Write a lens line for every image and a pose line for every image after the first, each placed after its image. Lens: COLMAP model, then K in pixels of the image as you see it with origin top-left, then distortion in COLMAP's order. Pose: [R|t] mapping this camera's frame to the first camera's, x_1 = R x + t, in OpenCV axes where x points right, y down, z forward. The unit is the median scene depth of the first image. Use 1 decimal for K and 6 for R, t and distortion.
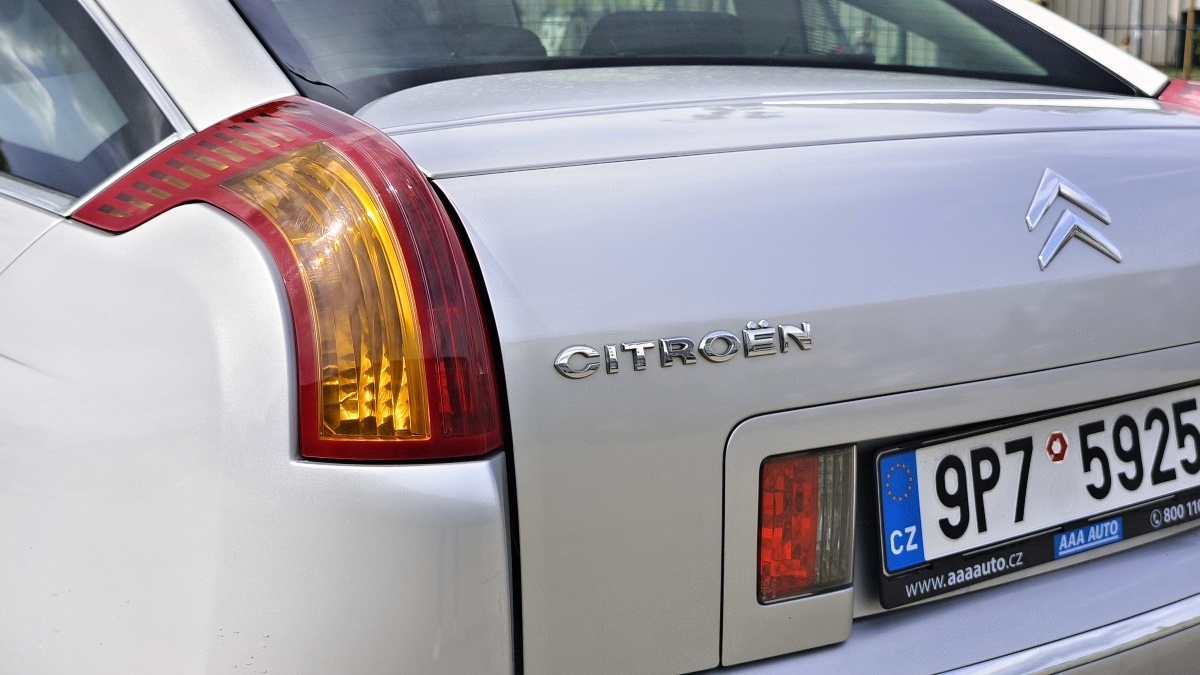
lens RADIAL K [[1752.1, 0, 600.0], [0, 1752.1, 337.5], [0, 0, 1]] dist [0.039444, -0.019710]
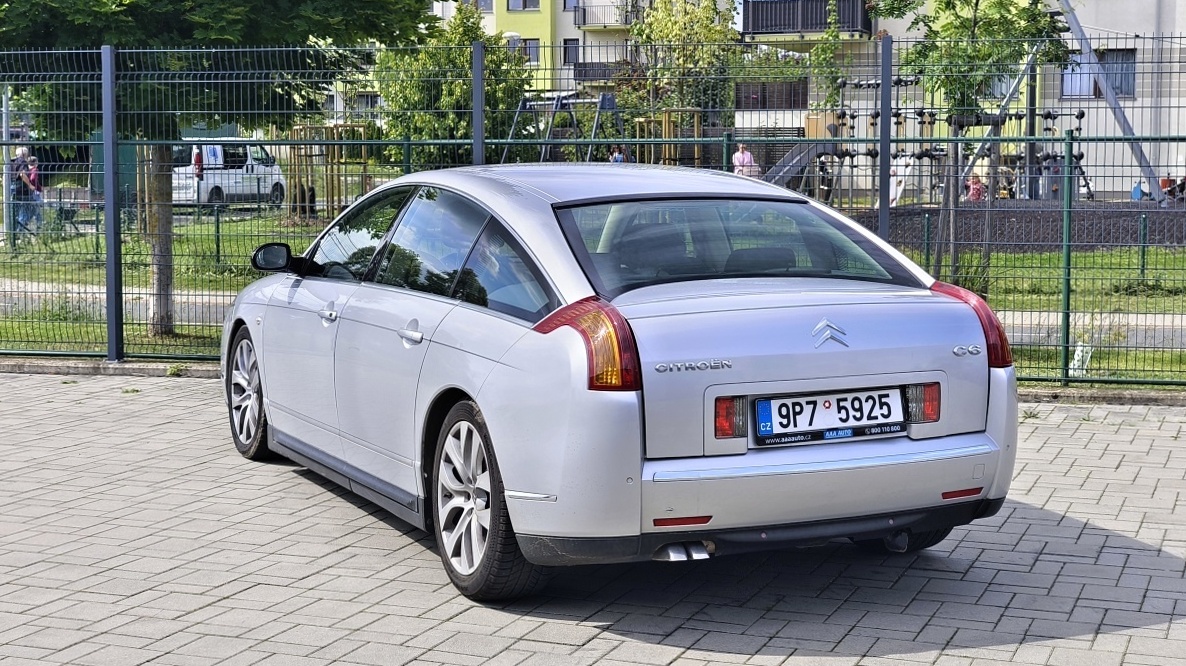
lens RADIAL K [[1731.7, 0, 593.0], [0, 1731.7, 333.0], [0, 0, 1]] dist [0.039444, -0.019710]
pose [[0.975539, 0.012678, -0.219462, 0.581316], [-0.028453, 0.997220, -0.068868, 0.175816], [0.217979, 0.073428, 0.973187, -2.351888]]
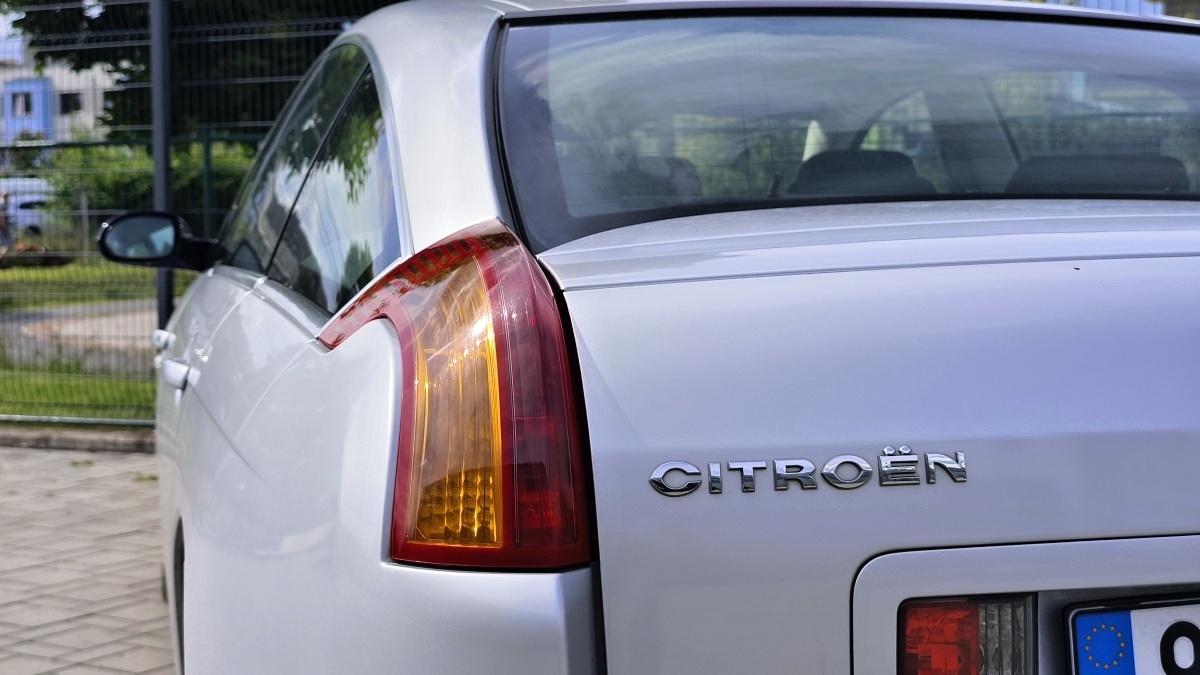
lens RADIAL K [[1752.1, 0, 600.0], [0, 1752.1, 337.5], [0, 0, 1]] dist [0.039444, -0.019710]
pose [[0.918338, 0.006001, -0.395751, 0.284111], [-0.050985, 0.993348, -0.103249, 0.033408], [0.392499, 0.114995, 0.912535, 0.095161]]
